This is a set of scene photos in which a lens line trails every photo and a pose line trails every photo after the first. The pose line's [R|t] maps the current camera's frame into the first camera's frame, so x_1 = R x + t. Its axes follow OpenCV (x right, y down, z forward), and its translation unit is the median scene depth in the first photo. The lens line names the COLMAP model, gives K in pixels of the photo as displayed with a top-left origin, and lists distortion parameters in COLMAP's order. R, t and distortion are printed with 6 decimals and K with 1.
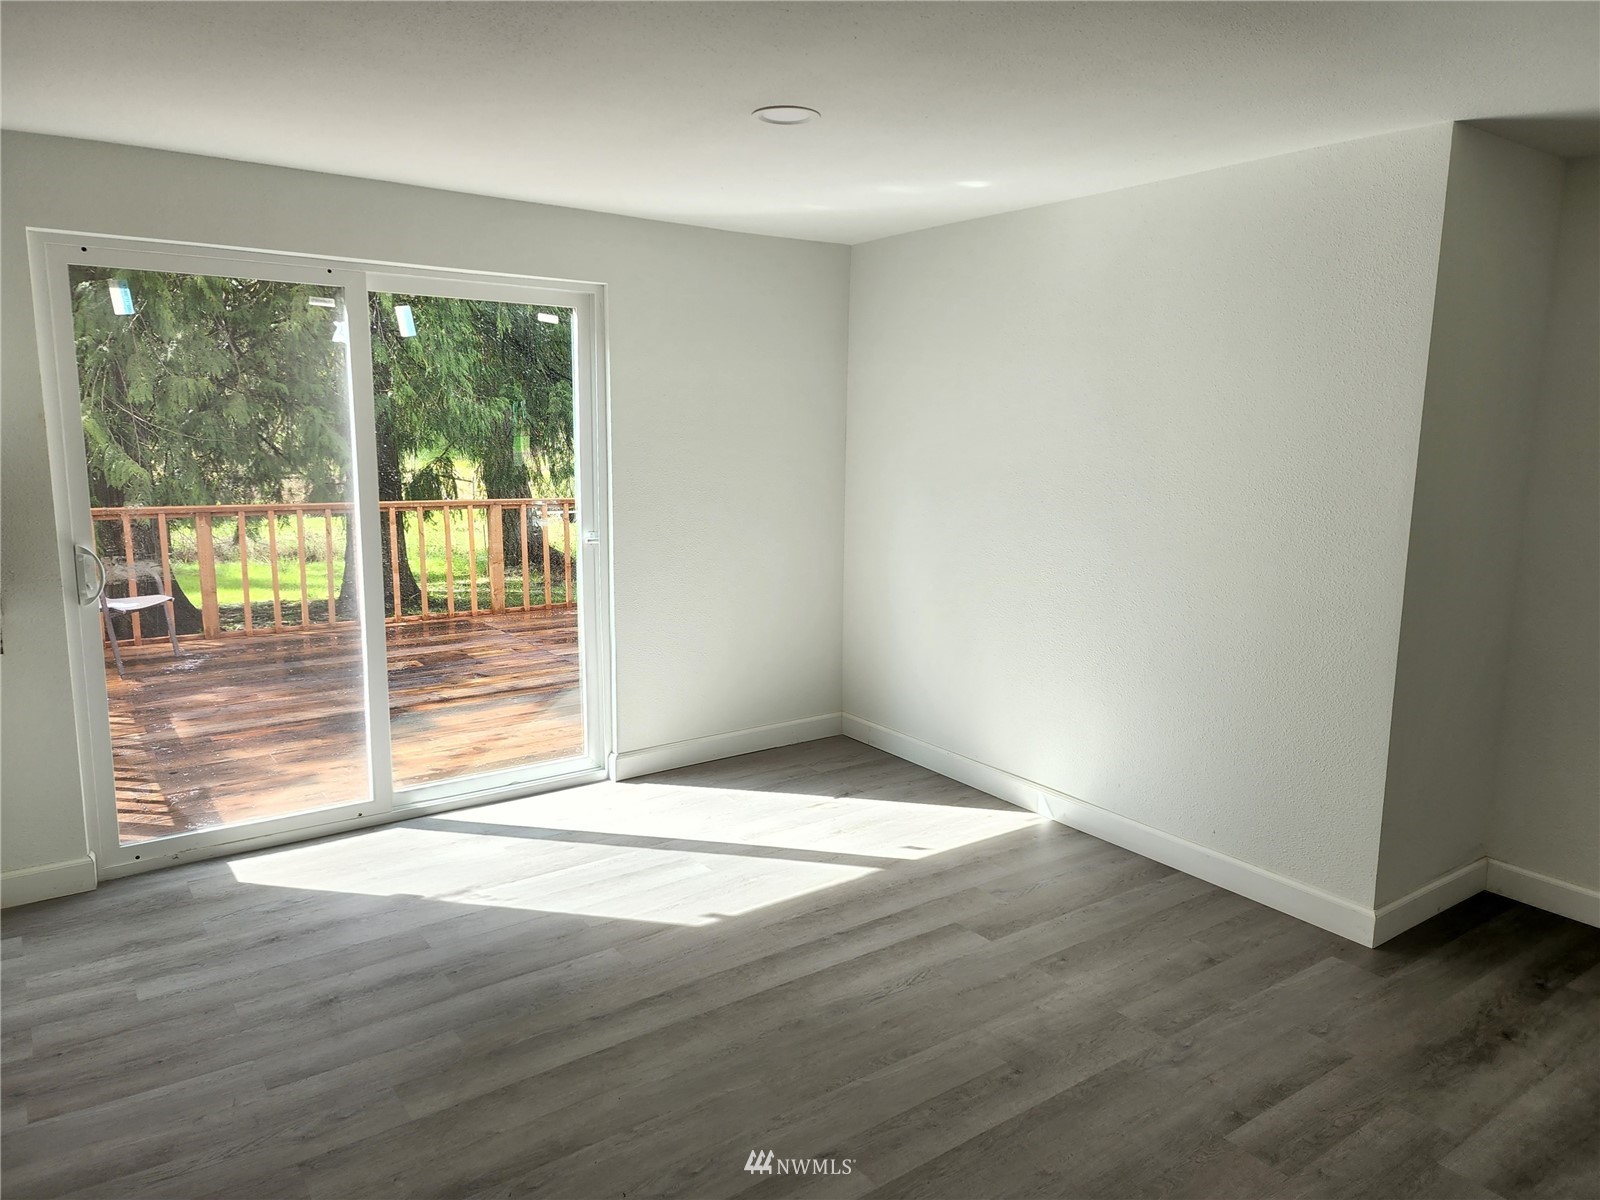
lens RADIAL K [[1070.2, 0, 817.0], [0, 1070.2, 608.7], [0, 0, 1]] dist [0.092310, -0.081446]
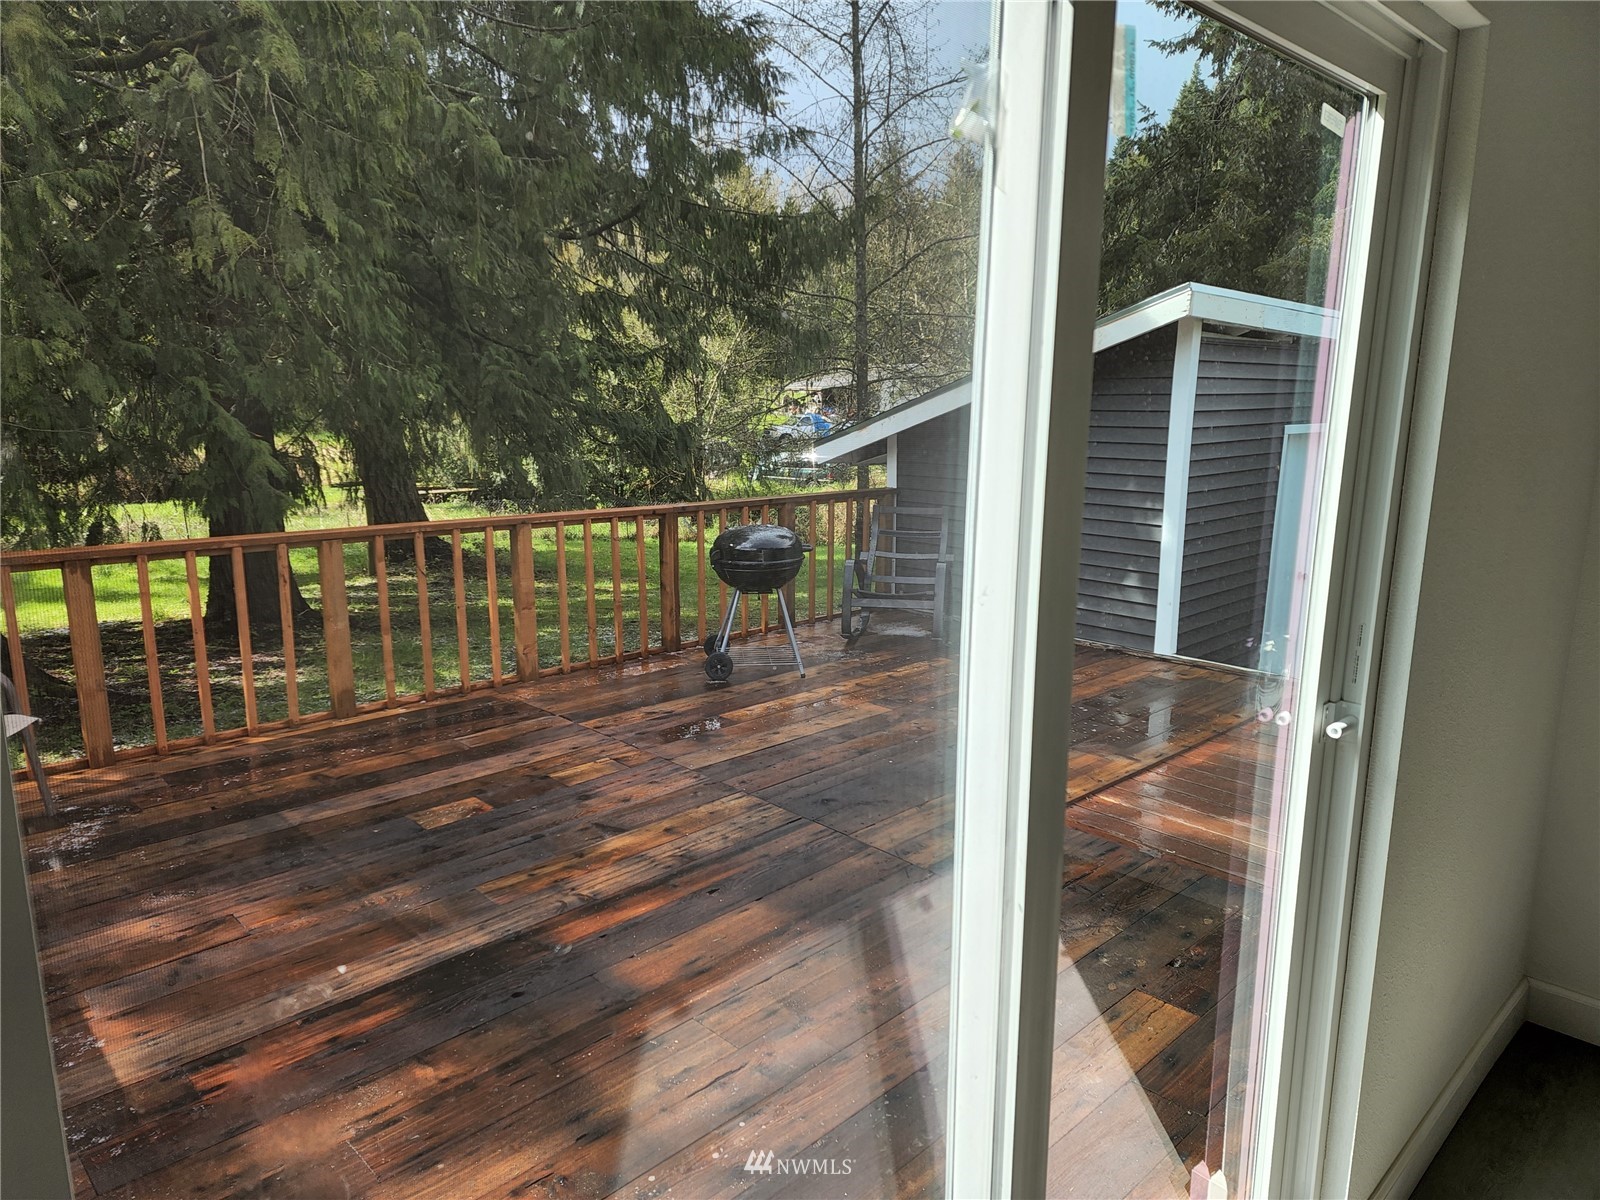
lens RADIAL K [[1070.2, 0, 817.0], [0, 1070.2, 608.7], [0, 0, 1]] dist [0.092310, -0.081446]
pose [[0.990405, -0.035805, 0.133478, -0.233418], [0.032036, 0.999028, 0.030279, -0.064147], [-0.134433, -0.025713, 0.990589, 0.336501]]
